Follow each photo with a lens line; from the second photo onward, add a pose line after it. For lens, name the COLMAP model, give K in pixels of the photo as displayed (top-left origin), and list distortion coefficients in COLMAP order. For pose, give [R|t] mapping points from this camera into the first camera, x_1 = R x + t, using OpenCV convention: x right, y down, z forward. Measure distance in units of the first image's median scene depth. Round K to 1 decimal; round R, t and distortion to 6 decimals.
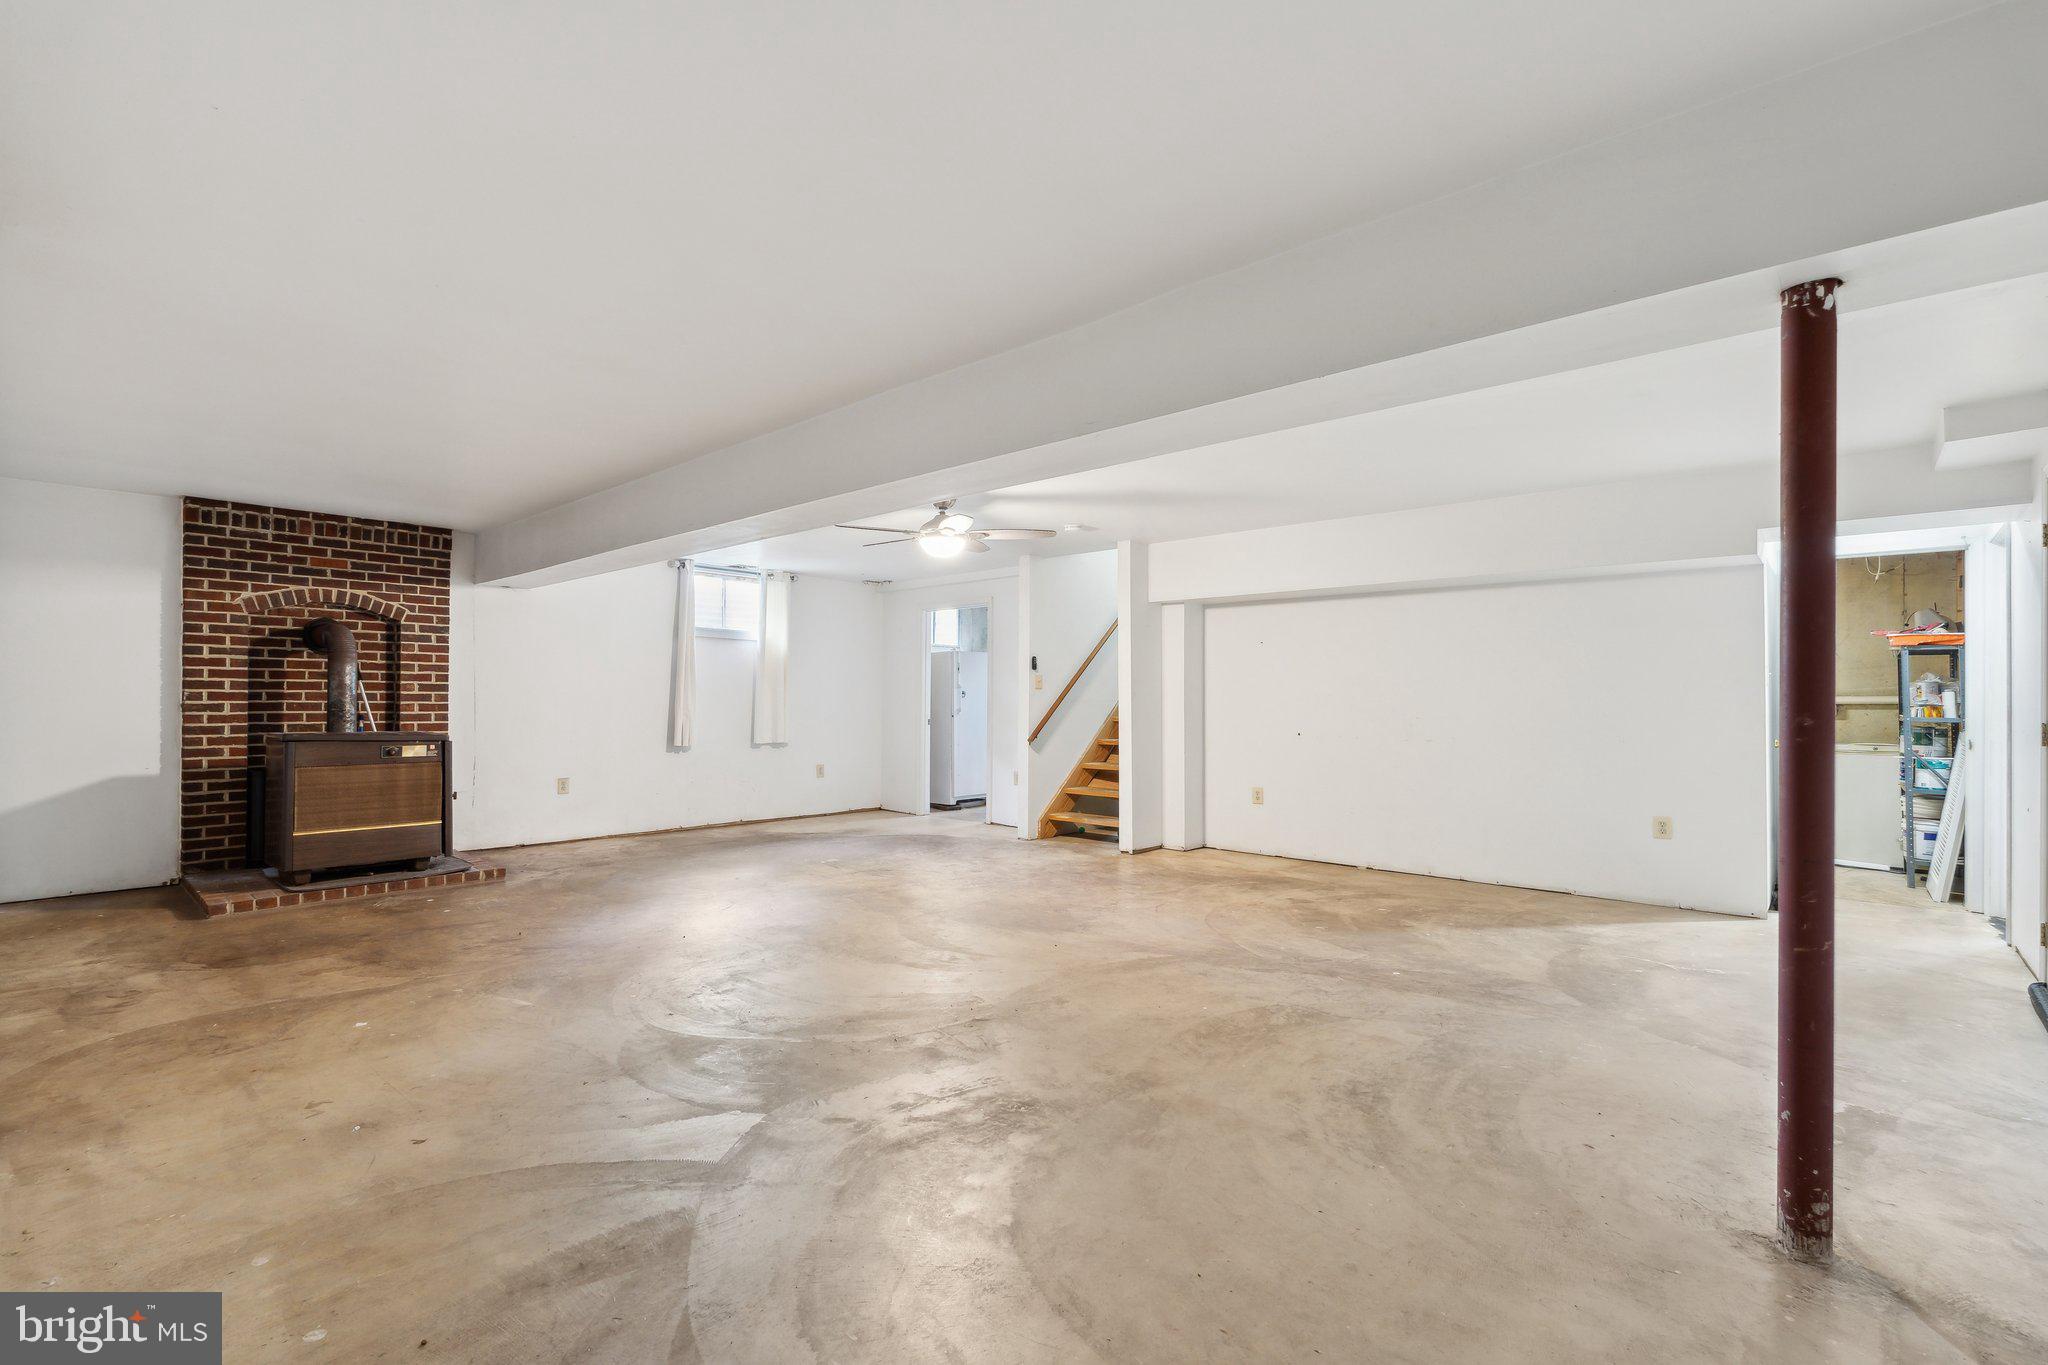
lens RADIAL K [[914.0, 0, 1033.1], [0, 914.0, 678.0], [0, 0, 1]] dist [0.000612, -0.000318]
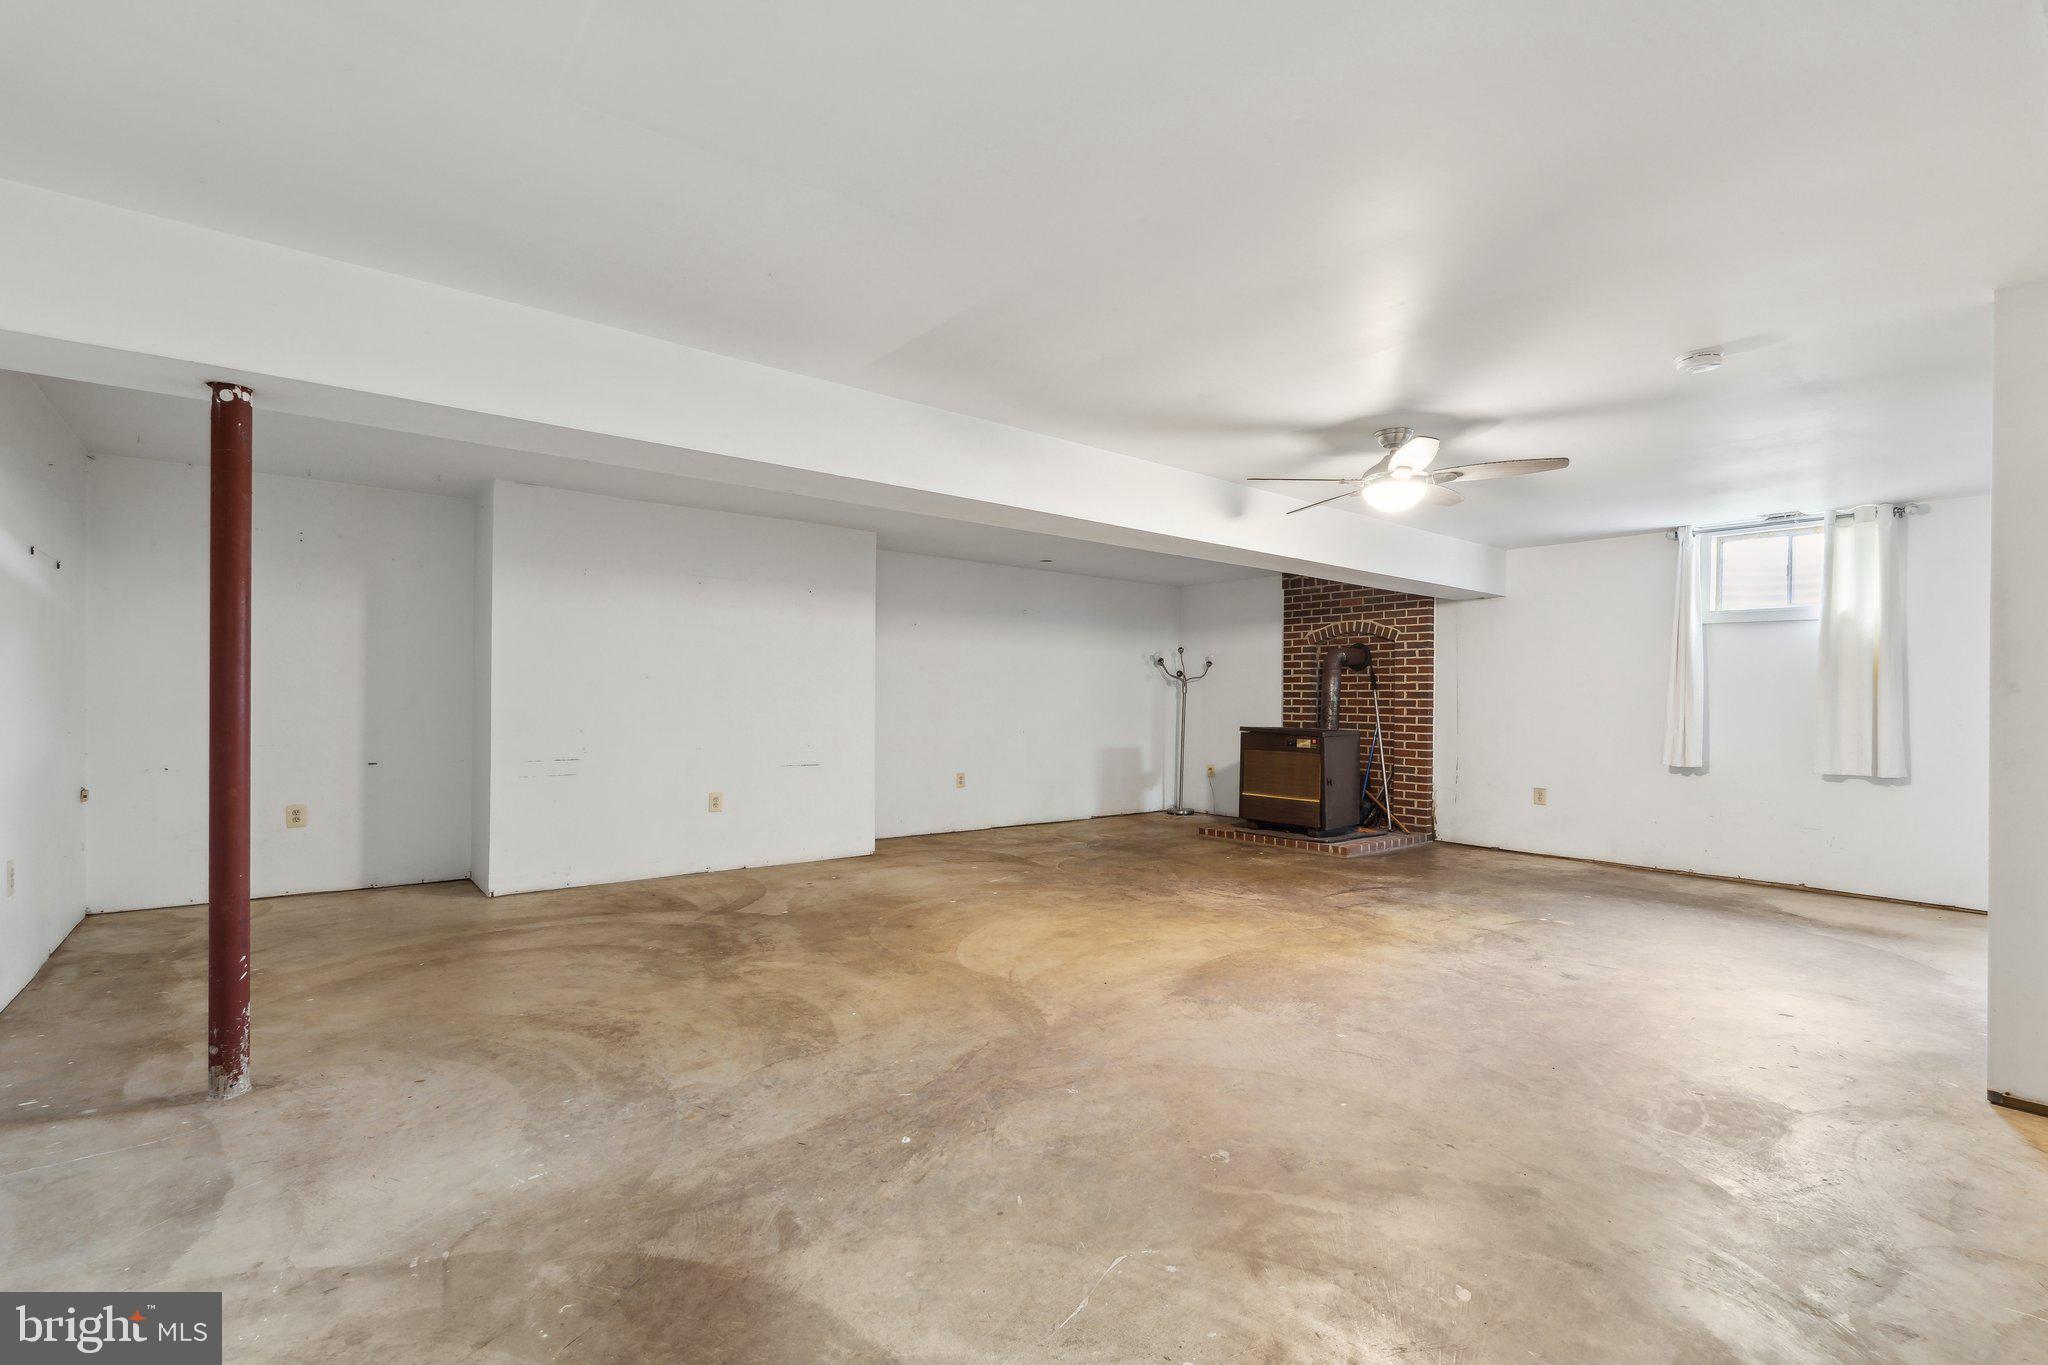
lens RADIAL K [[918.6, 0, 1025.0], [0, 918.6, 703.2], [0, 0, 1]] dist [-0.015812, -0.000079]
pose [[-0.148046, -0.005087, -0.988967, 0.659413], [0.013309, 0.999886, -0.007136, 0.026064], [0.988891, -0.014218, -0.147961, 0.782866]]
